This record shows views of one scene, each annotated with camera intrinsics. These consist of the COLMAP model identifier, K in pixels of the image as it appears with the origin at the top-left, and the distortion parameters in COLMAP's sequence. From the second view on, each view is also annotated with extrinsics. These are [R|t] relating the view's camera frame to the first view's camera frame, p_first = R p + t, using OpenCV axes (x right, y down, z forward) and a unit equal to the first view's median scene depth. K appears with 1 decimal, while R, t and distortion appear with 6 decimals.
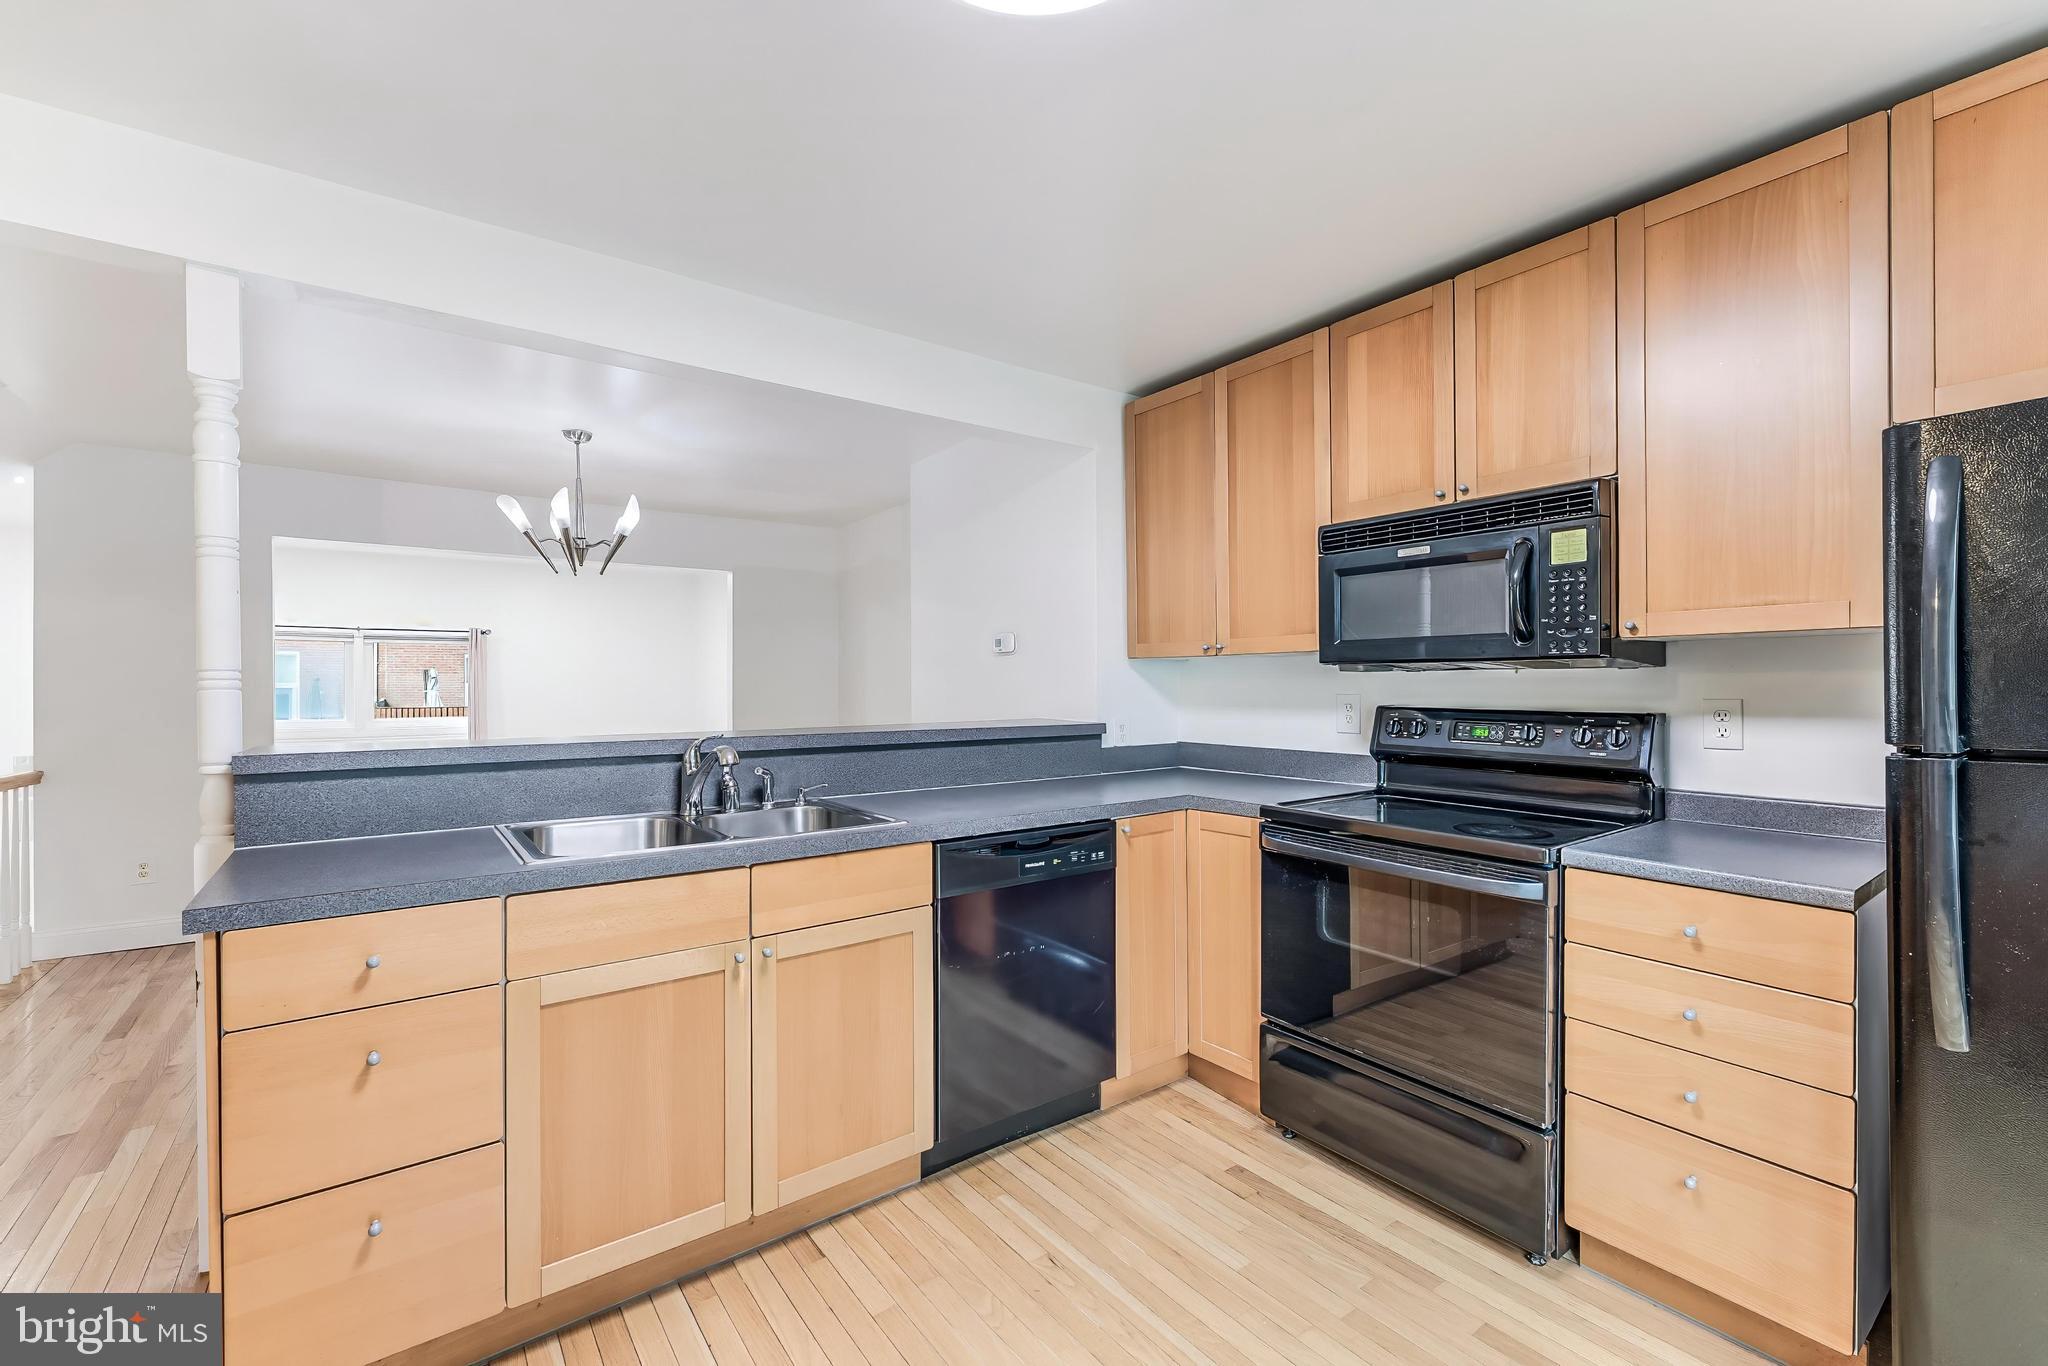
lens RADIAL K [[856.7, 0, 1028.9], [0, 856.7, 684.7], [0, 0, 1]] dist [0.003601, -0.000015]
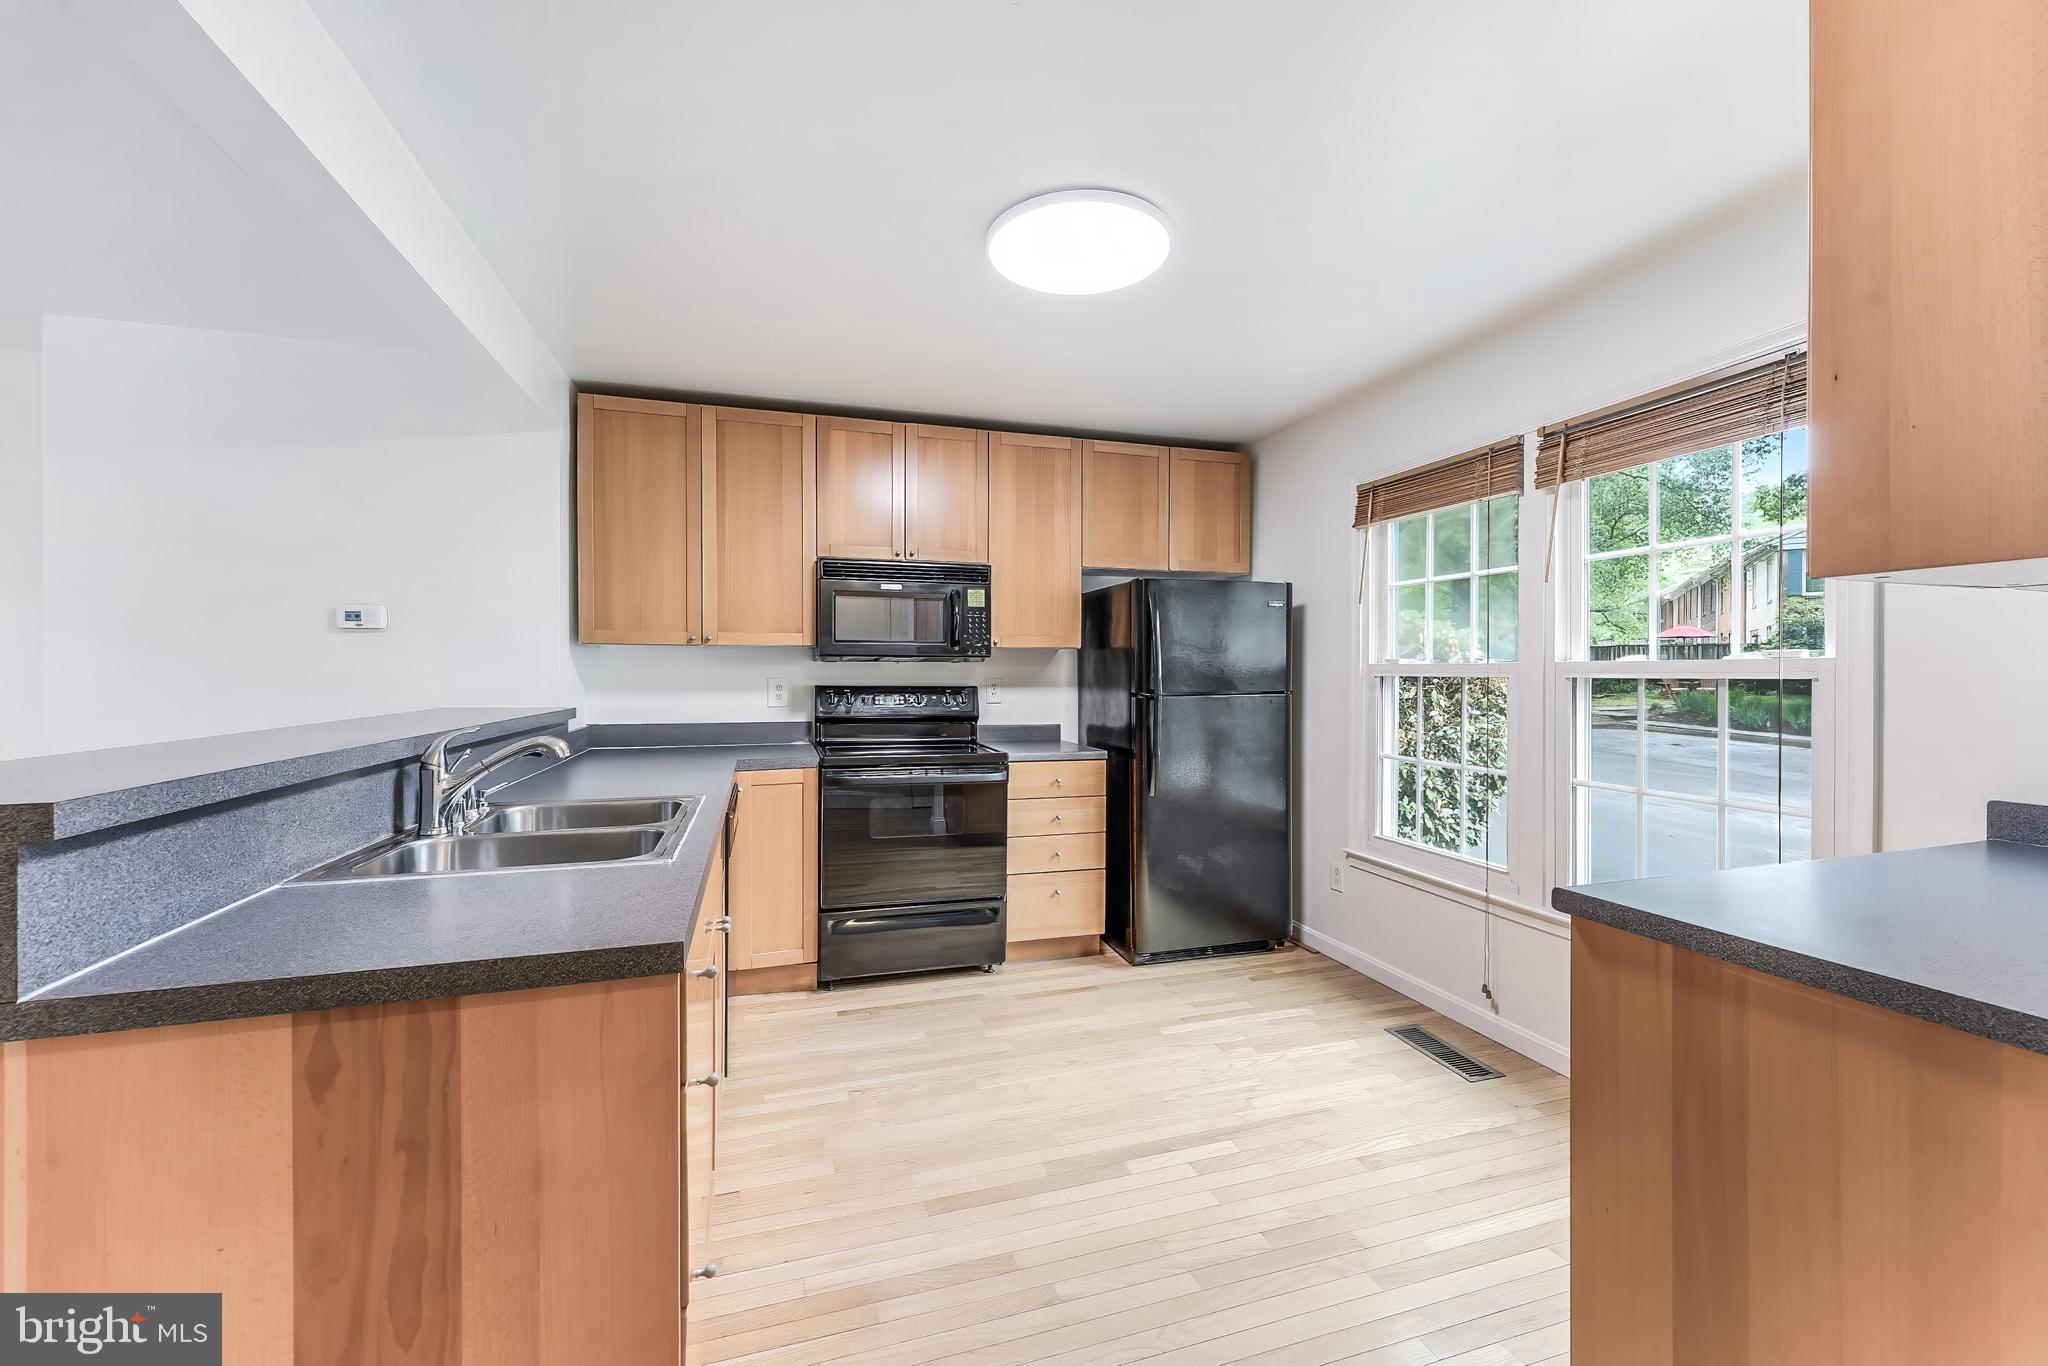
lens RADIAL K [[833.6, 0, 1025.2], [0, 833.6, 679.6], [0, 0, 1]] dist [-0.001699, -0.001115]
pose [[0.329946, -0.003768, 0.943992, -0.876764], [-0.001756, 0.999988, 0.004605, 0.008446], [-0.943998, -0.003177, 0.329935, 0.240504]]
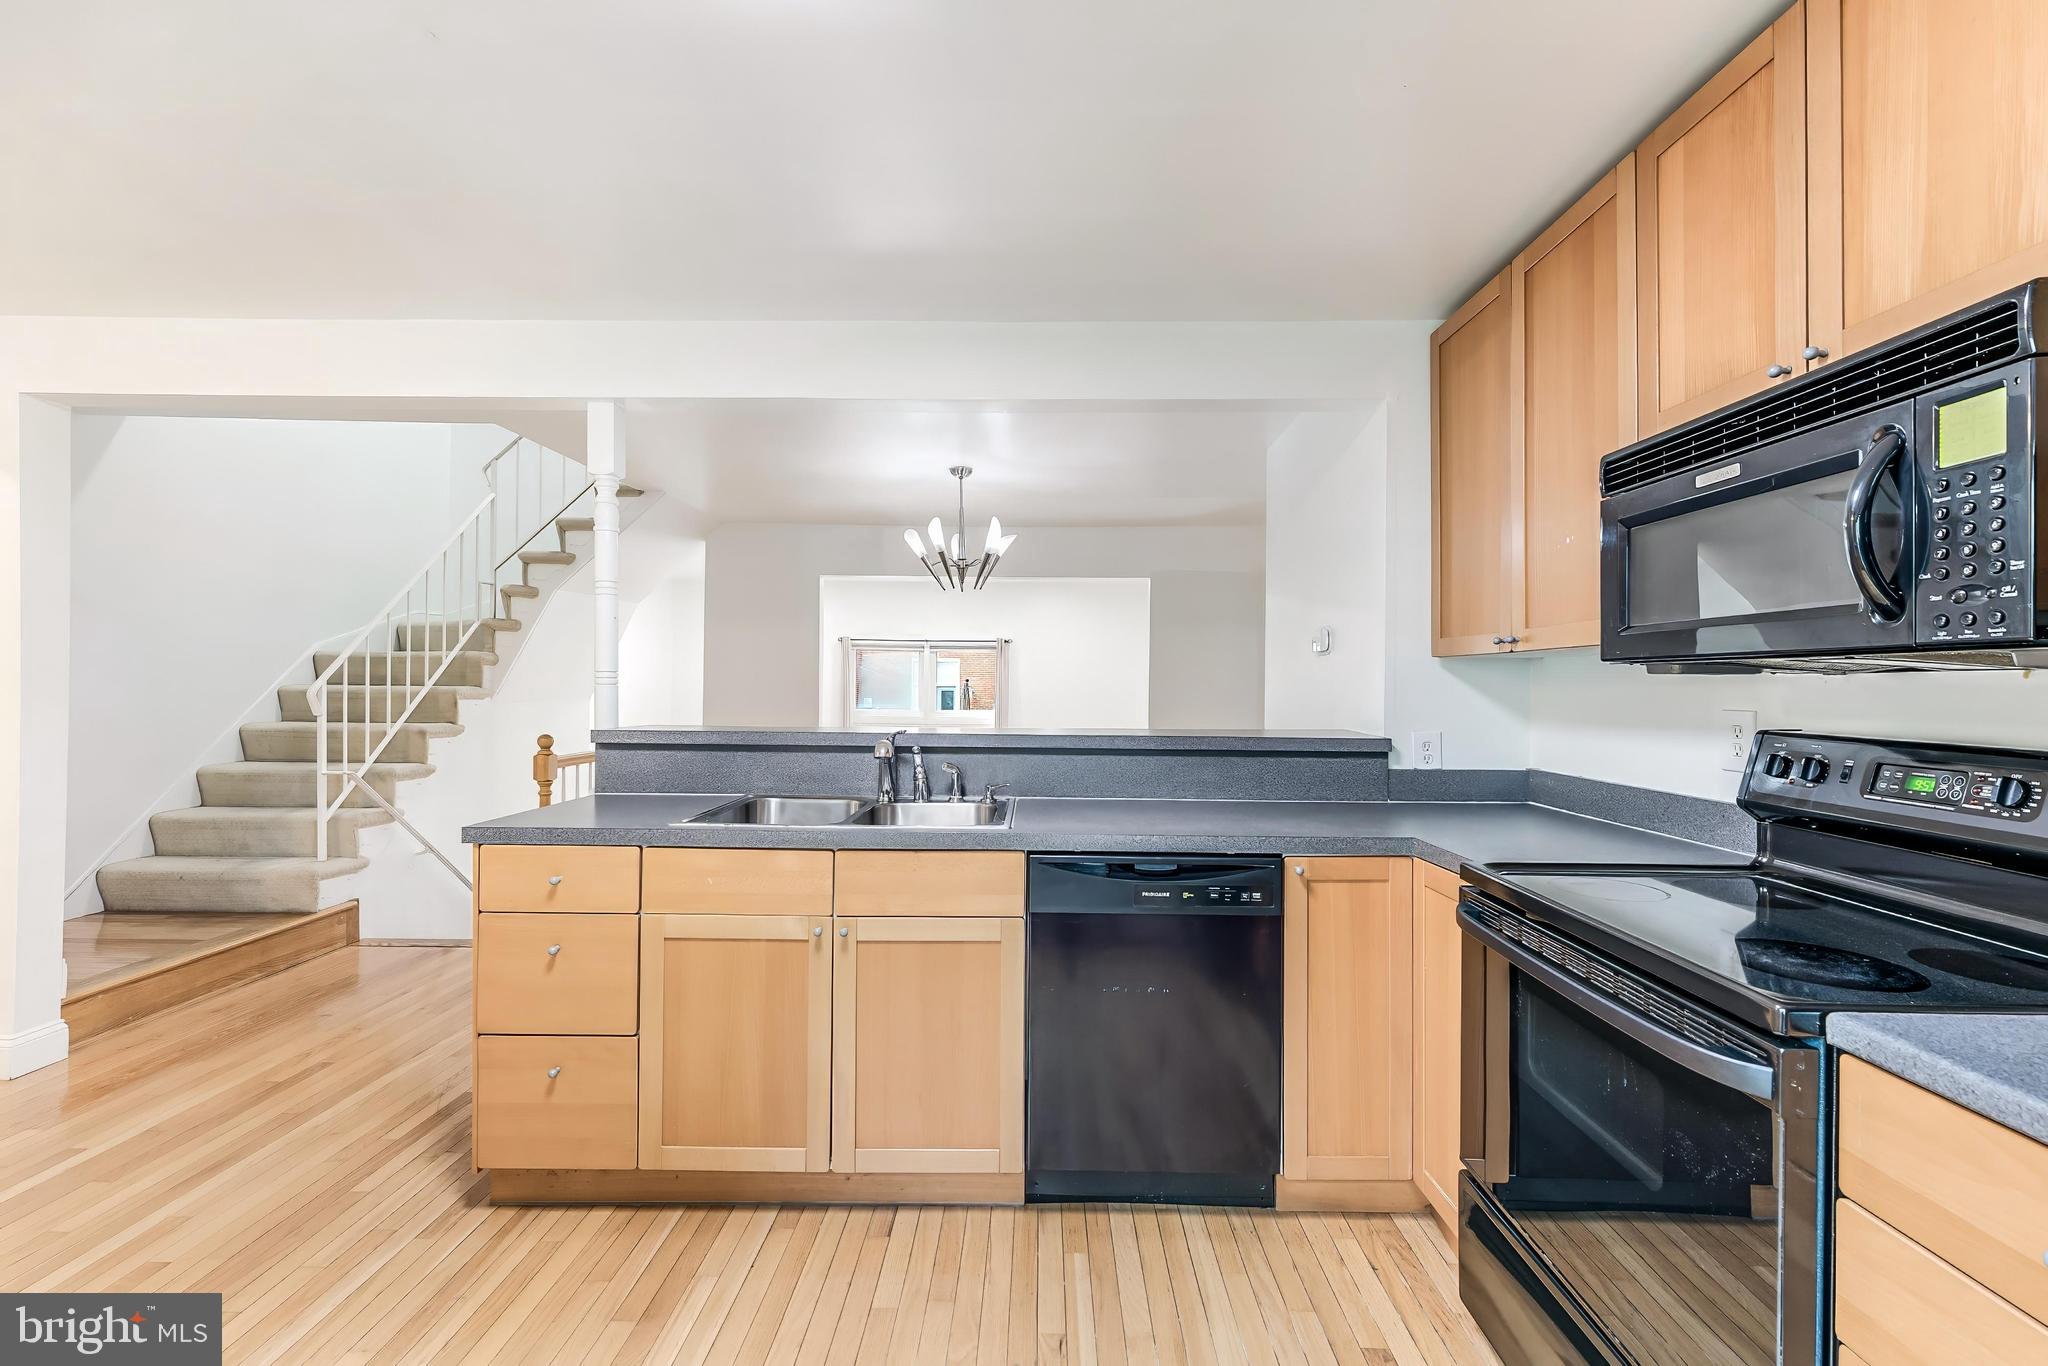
lens RADIAL K [[855.1, 0, 1031.9], [0, 855.1, 679.8], [0, 0, 1]] dist [0.002025, -0.000099]
pose [[0.795086, 0.005880, -0.606469, 0.408048], [-0.011602, 0.999917, -0.005516, -0.002300], [0.606386, 0.011422, 0.795088, 0.213424]]
